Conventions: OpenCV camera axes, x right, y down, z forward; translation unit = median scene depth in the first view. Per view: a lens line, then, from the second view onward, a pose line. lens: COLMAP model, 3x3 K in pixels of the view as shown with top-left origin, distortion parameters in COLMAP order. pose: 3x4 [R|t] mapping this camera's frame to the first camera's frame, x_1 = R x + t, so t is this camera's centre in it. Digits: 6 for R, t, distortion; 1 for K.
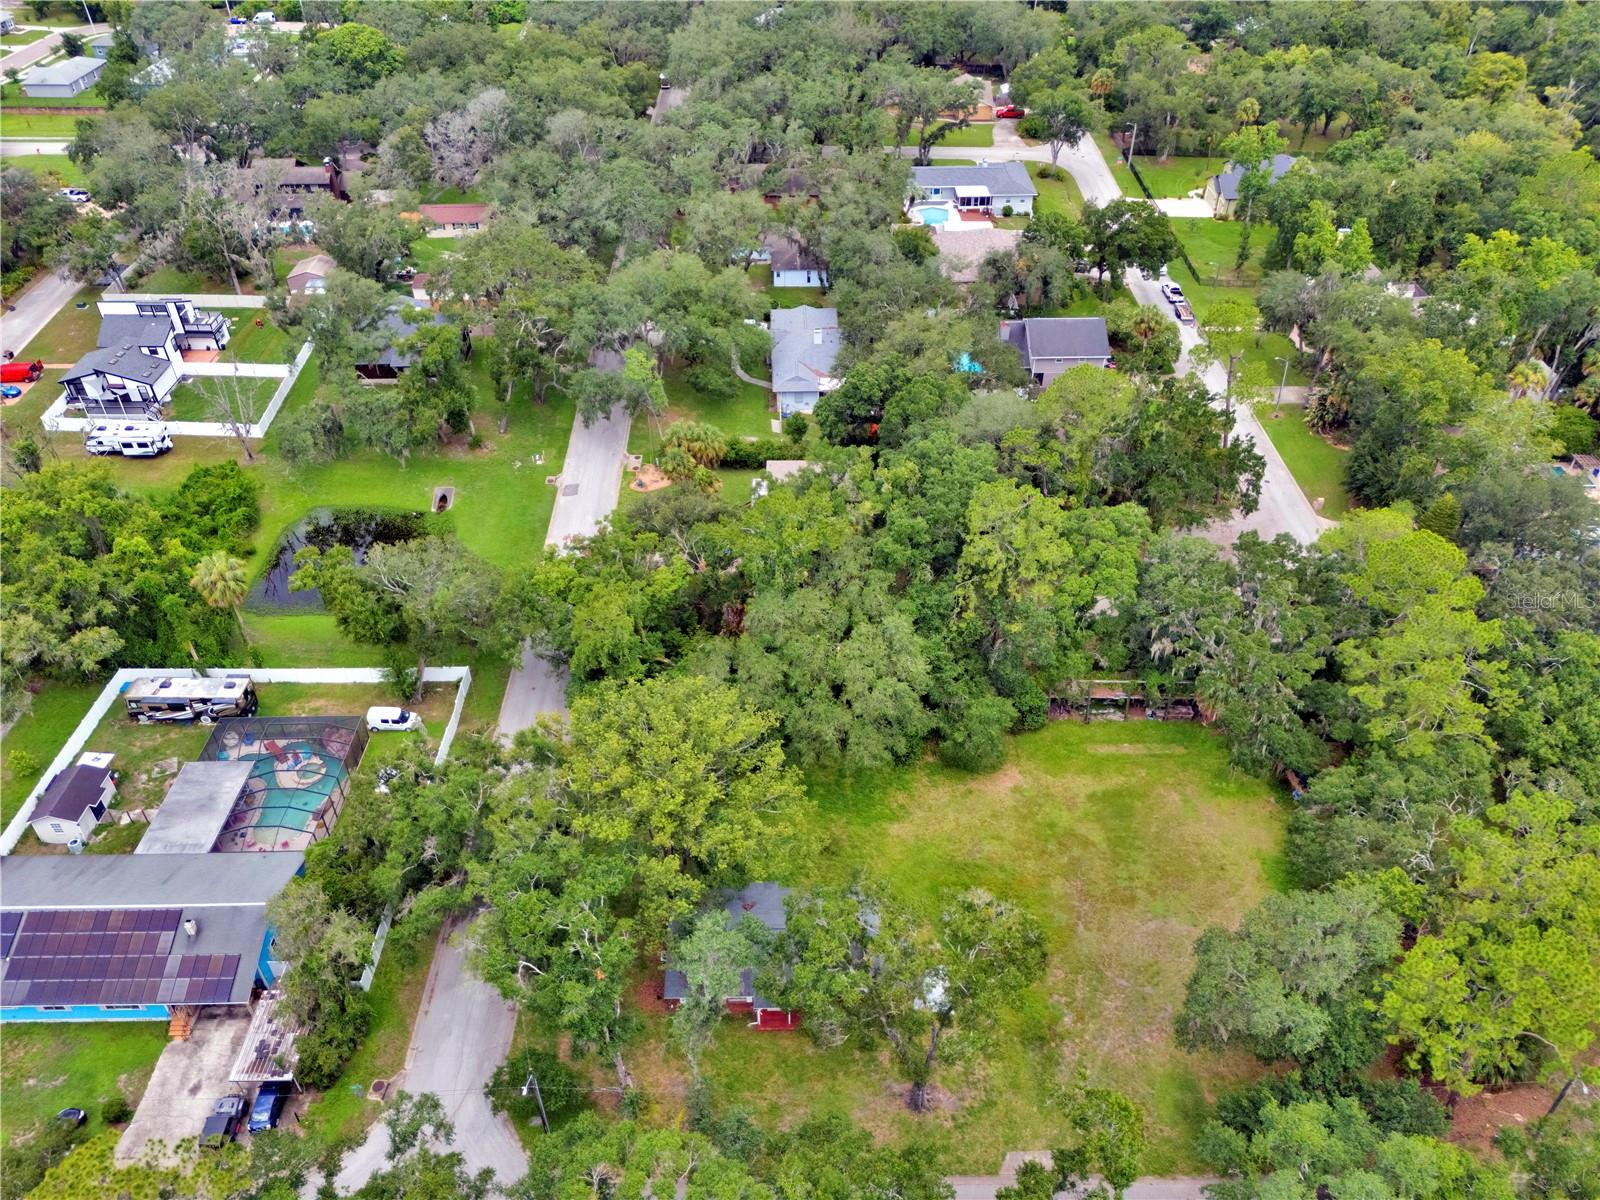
lens RADIAL K [[1179.1, 0, 805.0], [0, 1179.1, 607.0], [0, 0, 1]] dist [0.060354, -0.047912]
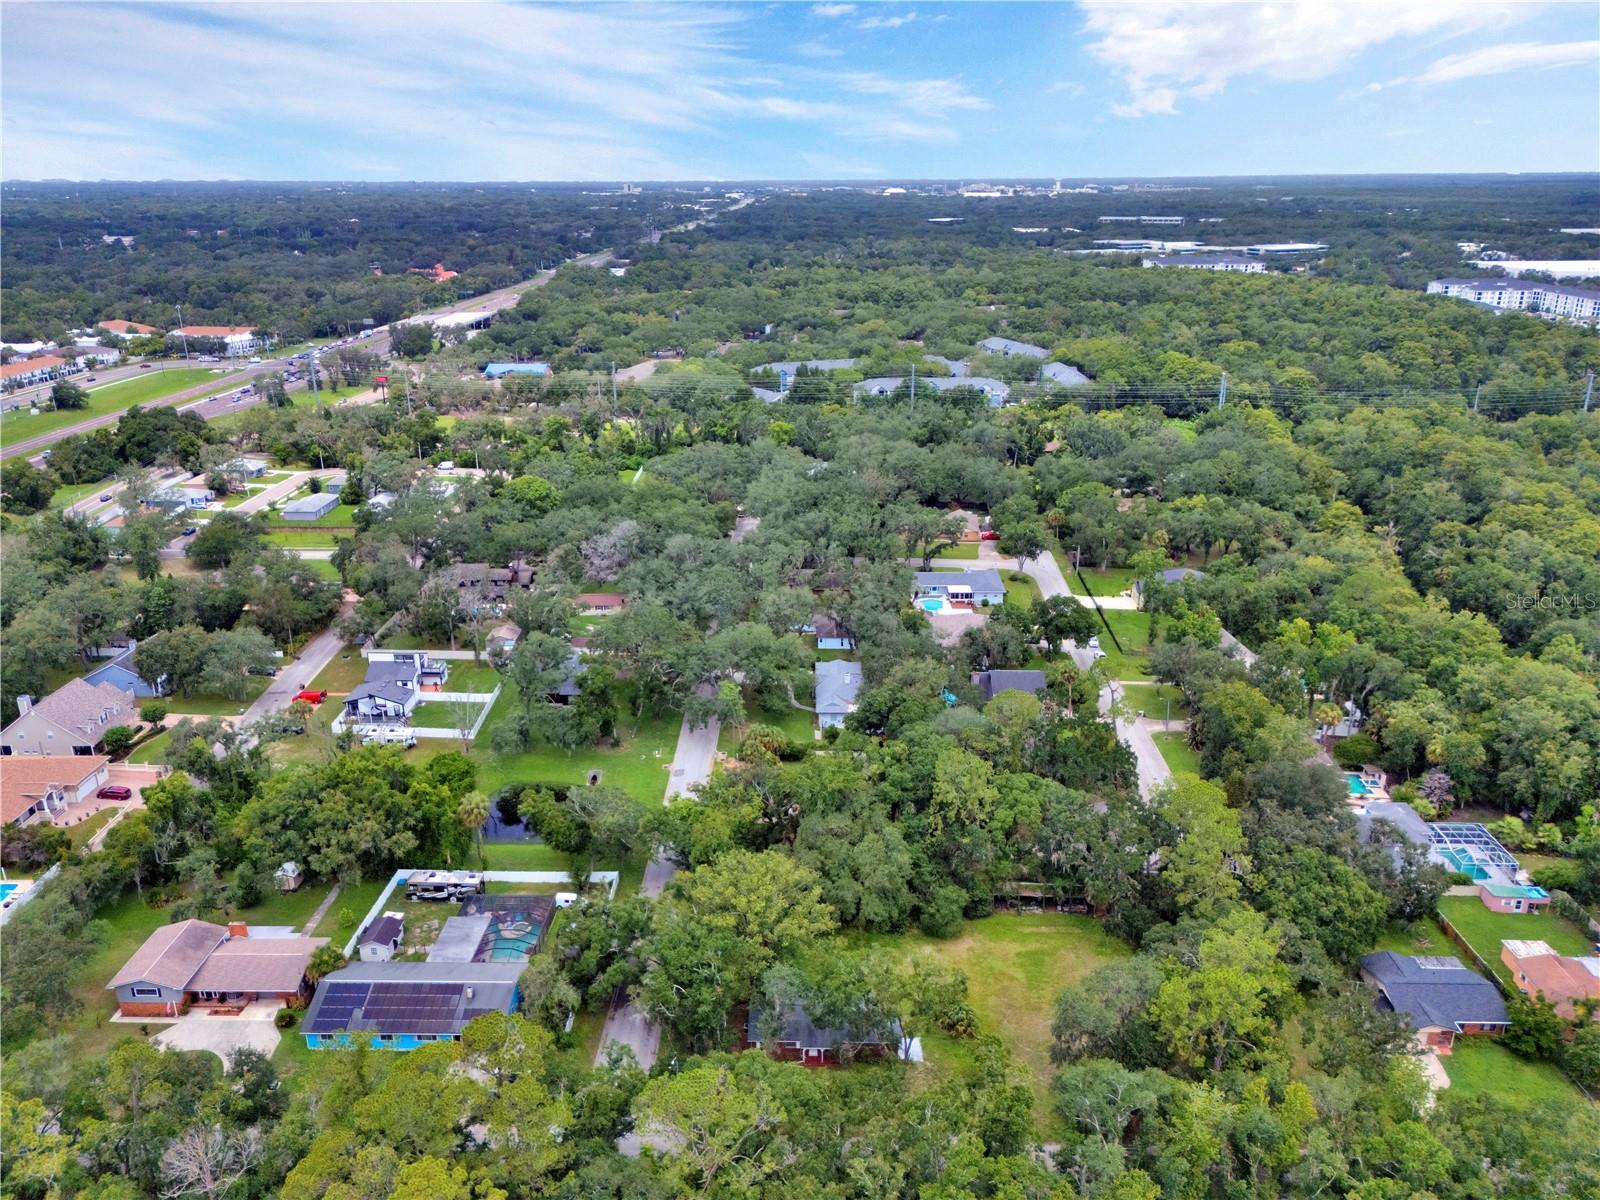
lens RADIAL K [[1179.1, 0, 805.0], [0, 1179.1, 607.0], [0, 0, 1]] dist [0.060354, -0.047912]
pose [[0.999384, 0.012538, -0.032786, 0.004910], [-0.022269, 0.948464, -0.316100, 0.146748], [0.027133, 0.316636, 0.948159, -0.407878]]
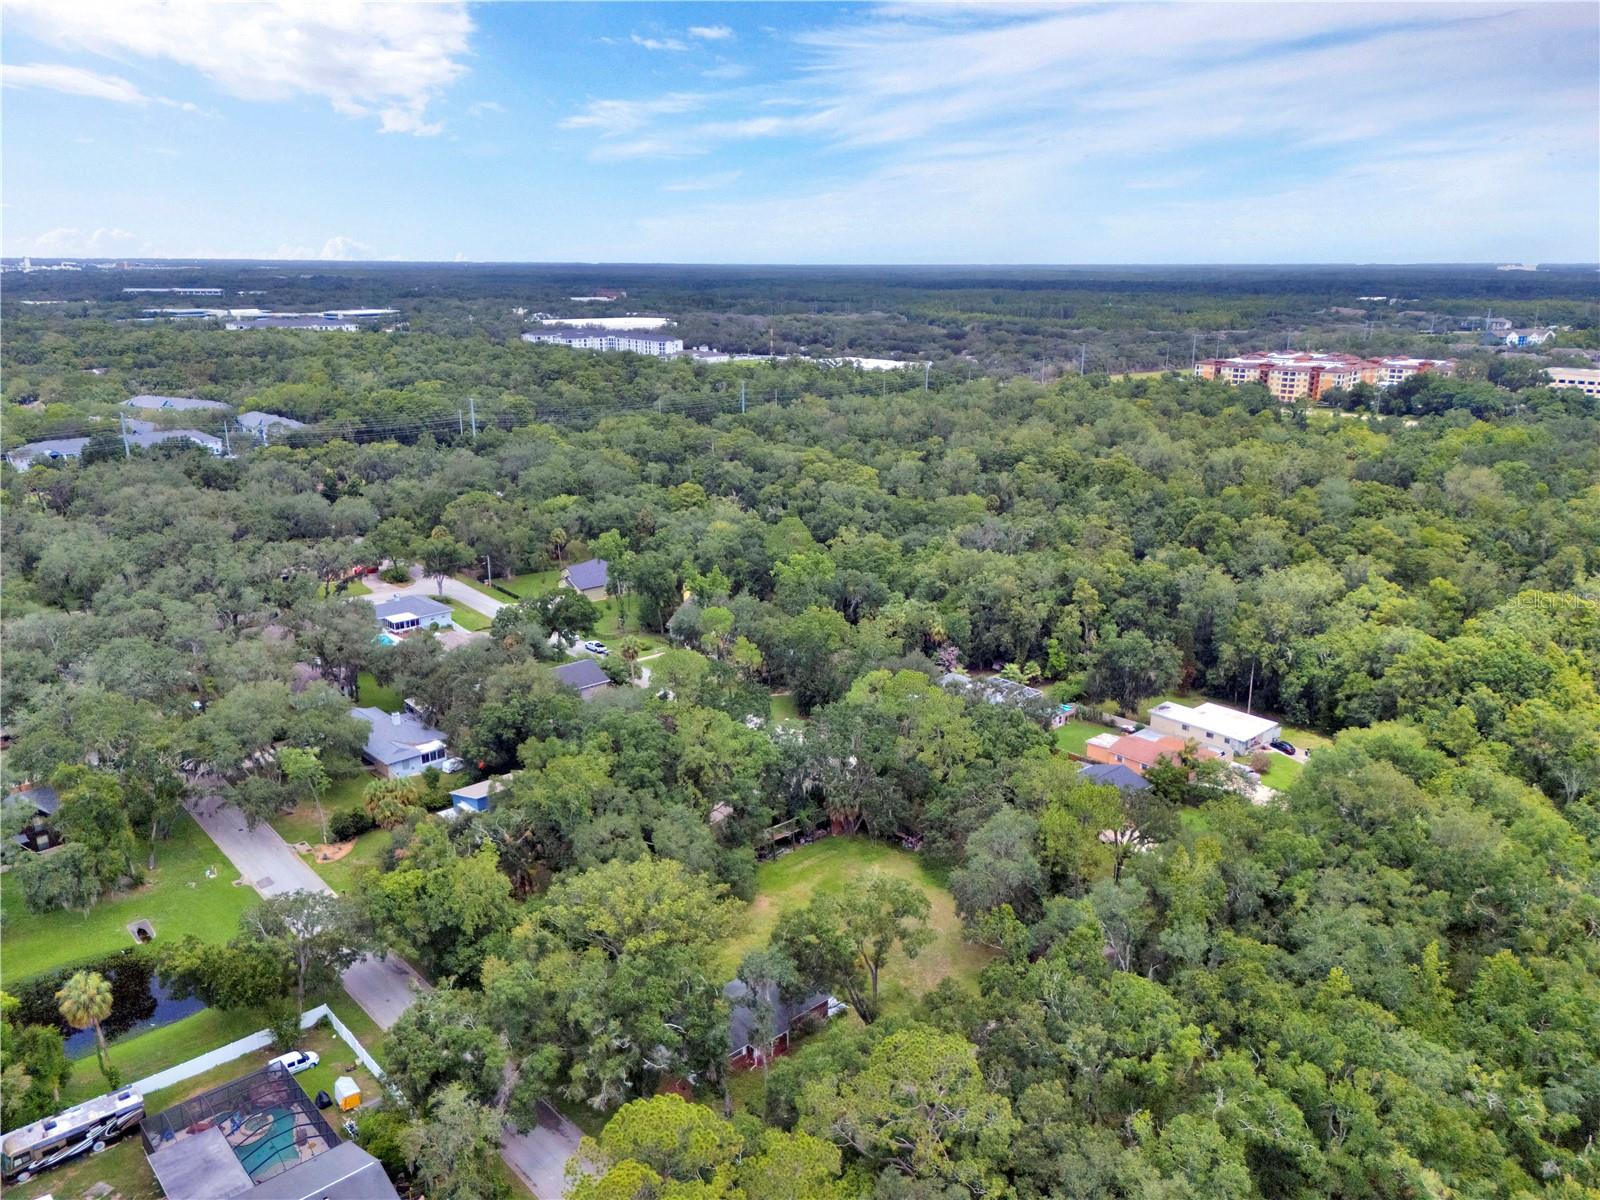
lens RADIAL K [[1179.1, 0, 805.0], [0, 1179.1, 607.0], [0, 0, 1]] dist [0.060354, -0.047912]
pose [[0.738284, -0.181404, 0.649637, -0.437403], [0.414412, 0.881915, -0.224696, 0.114210], [-0.532164, 0.435107, 0.726281, -0.154269]]
